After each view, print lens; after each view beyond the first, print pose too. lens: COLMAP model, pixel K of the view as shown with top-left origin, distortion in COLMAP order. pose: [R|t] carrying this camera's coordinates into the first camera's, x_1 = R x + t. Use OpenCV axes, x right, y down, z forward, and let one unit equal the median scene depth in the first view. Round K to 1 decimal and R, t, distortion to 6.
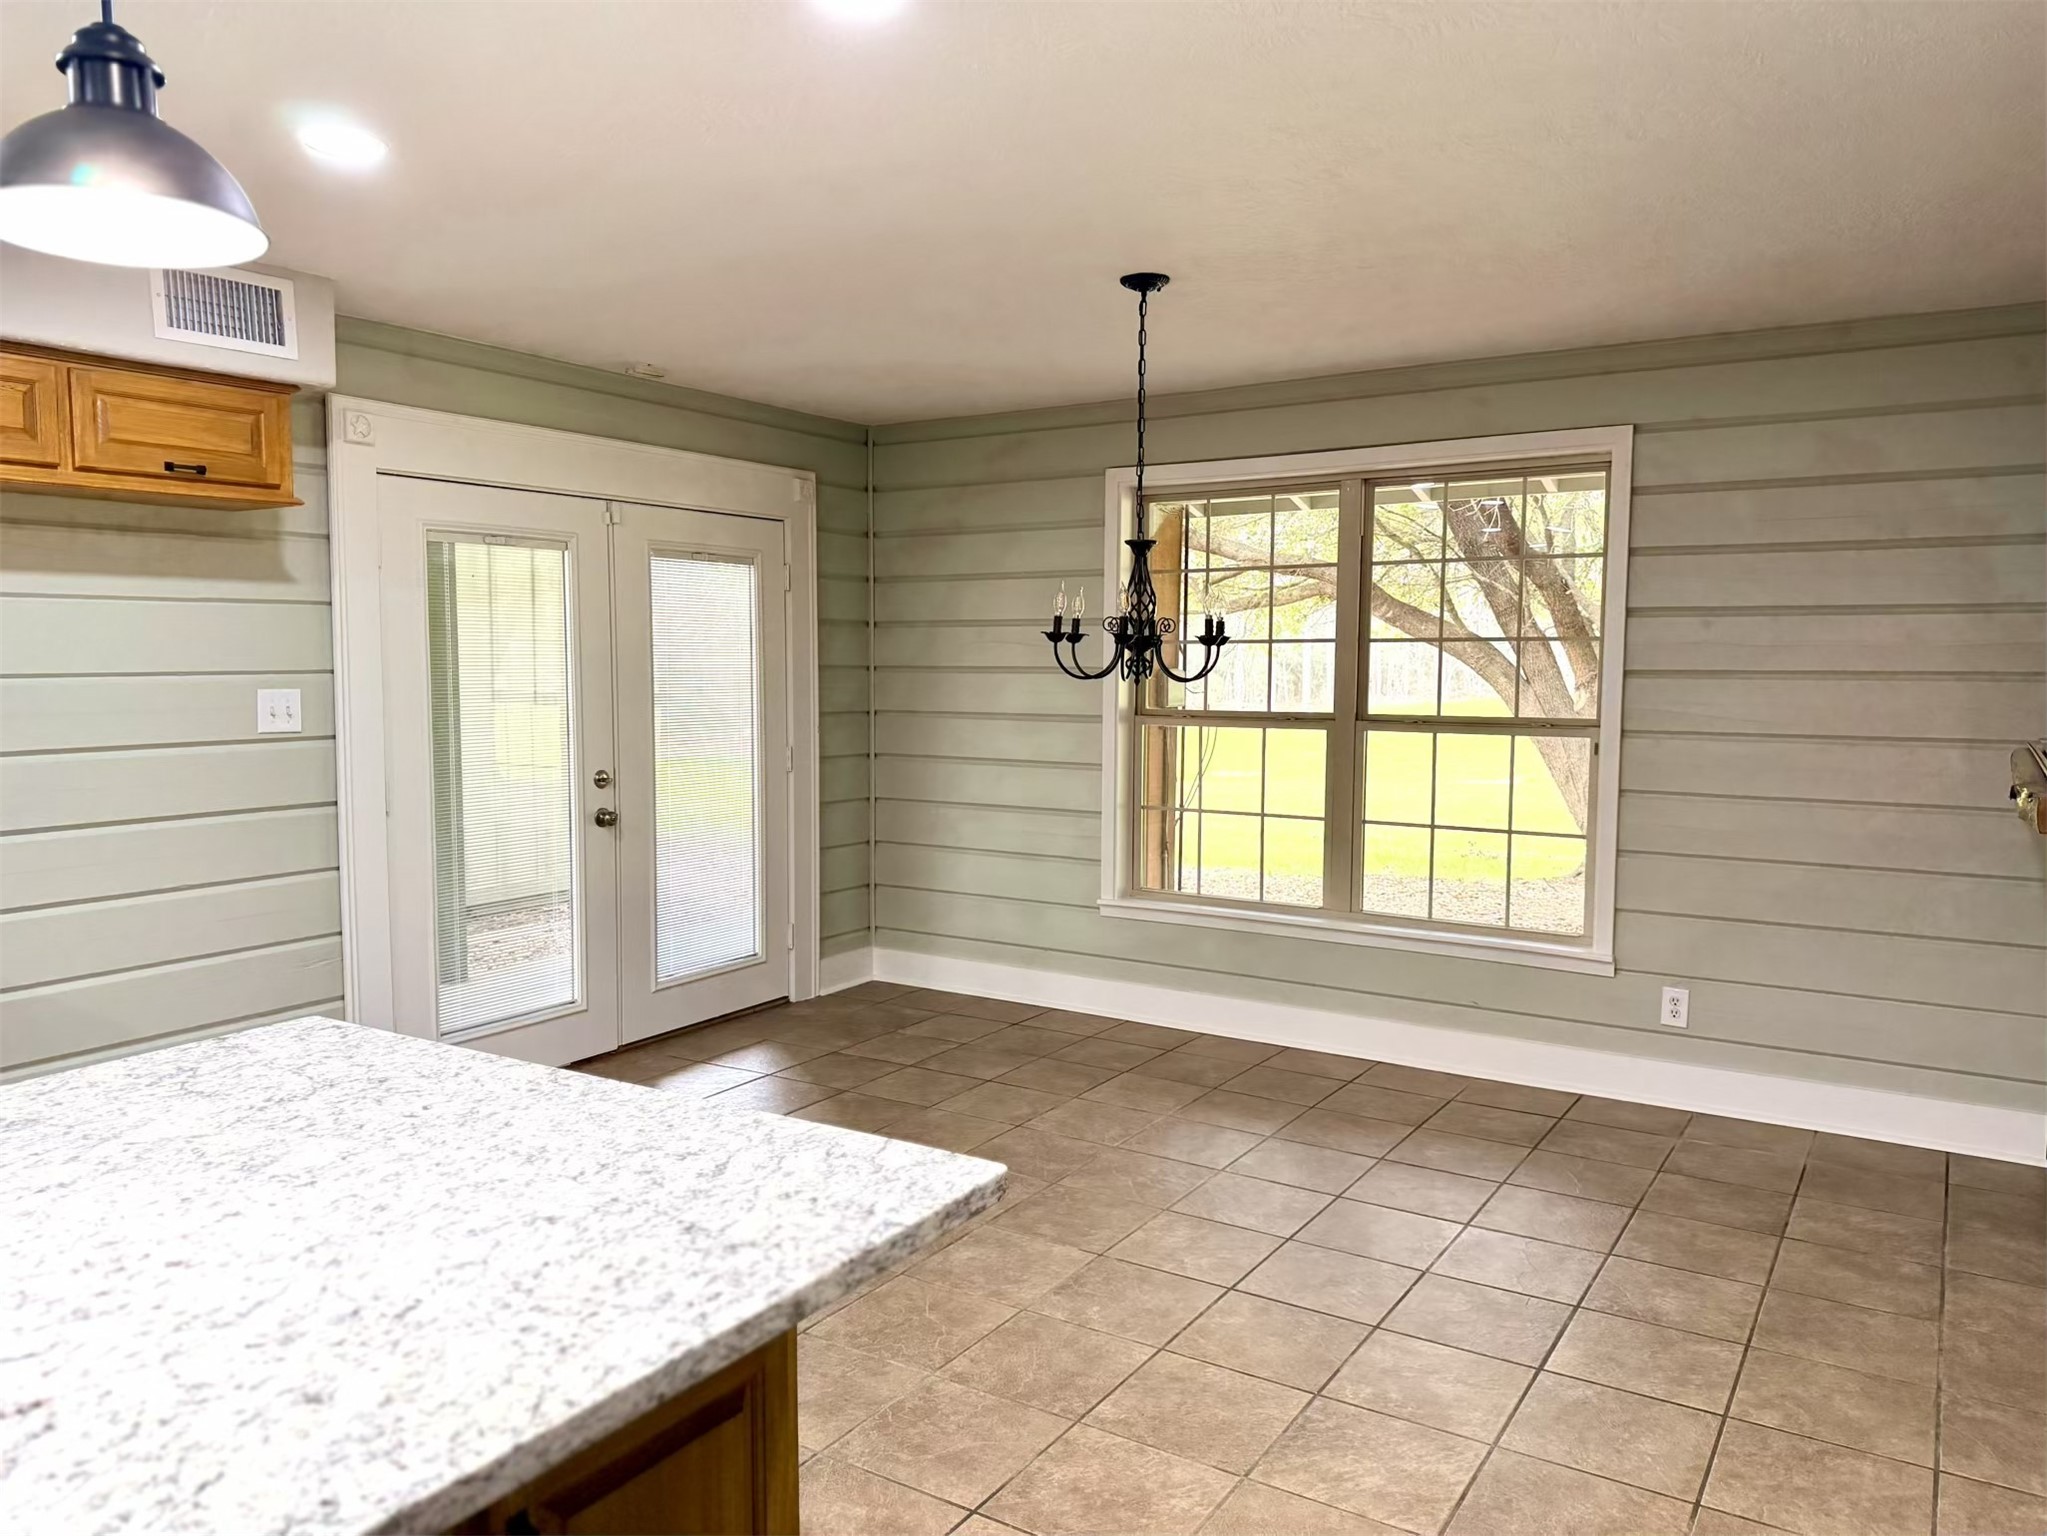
lens RADIAL K [[1452.7, 0, 1030.8], [0, 1452.7, 777.8], [0, 0, 1]] dist [-0.010834, -0.001746]
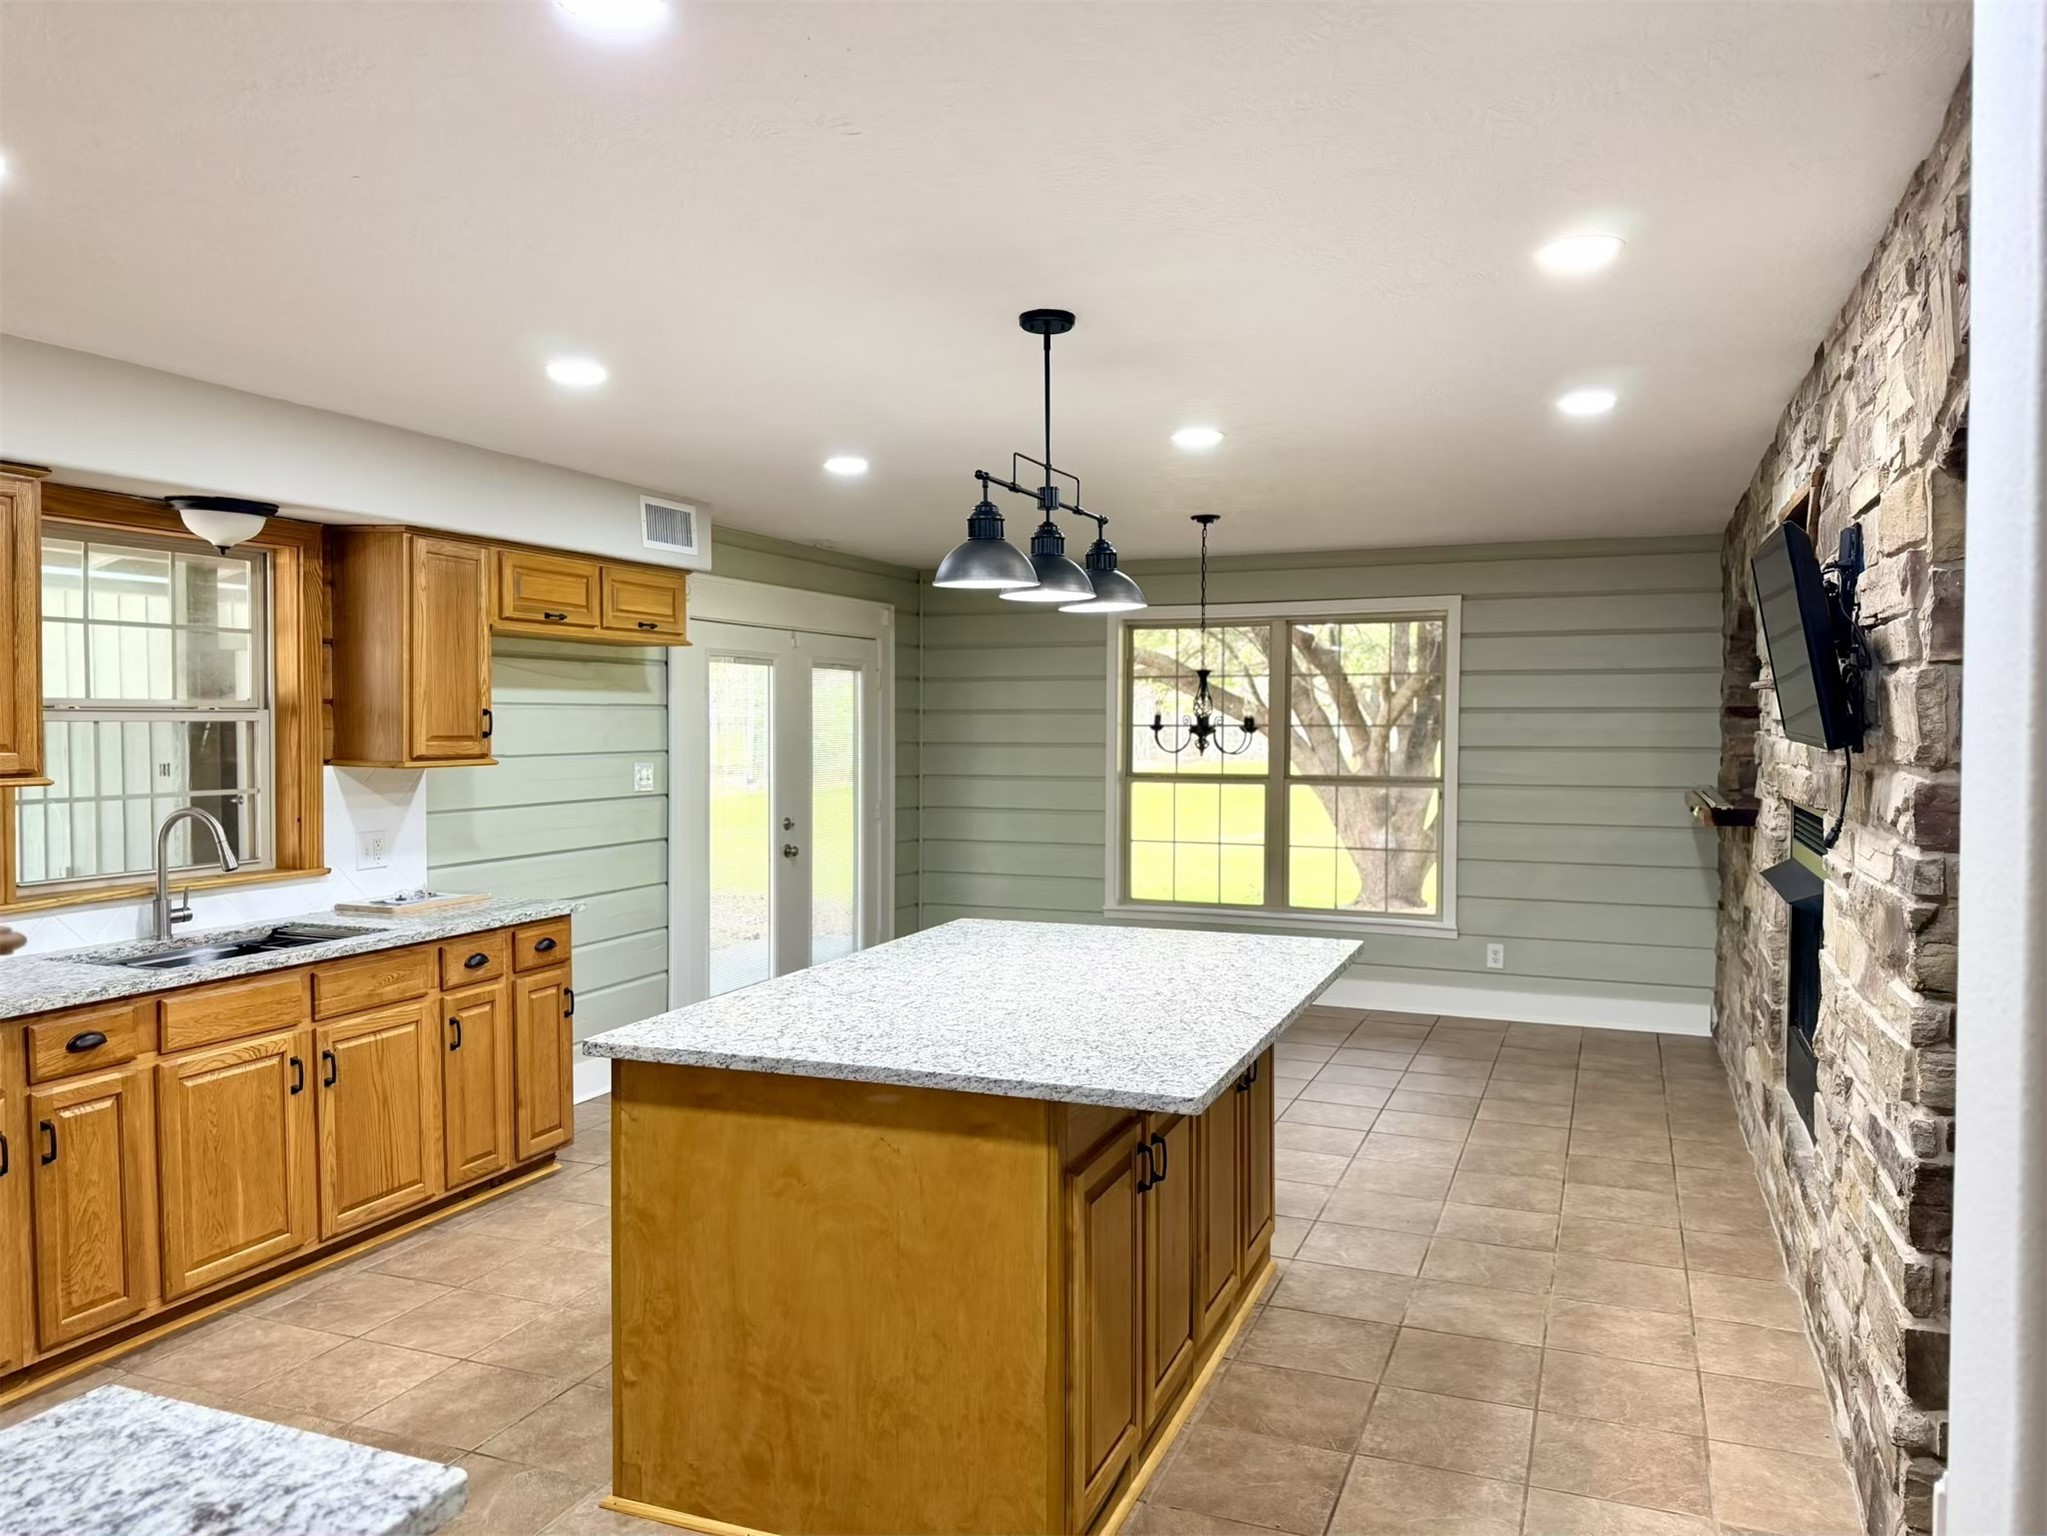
lens RADIAL K [[1452.7, 0, 1017.2], [0, 1452.7, 762.6], [0, 0, 1]] dist [-0.010834, -0.001746]
pose [[0.983950, -0.005896, 0.178349, -0.360033], [0.015676, 0.998446, -0.053481, 0.022592], [-0.177756, 0.055419, 0.982513, -0.491465]]
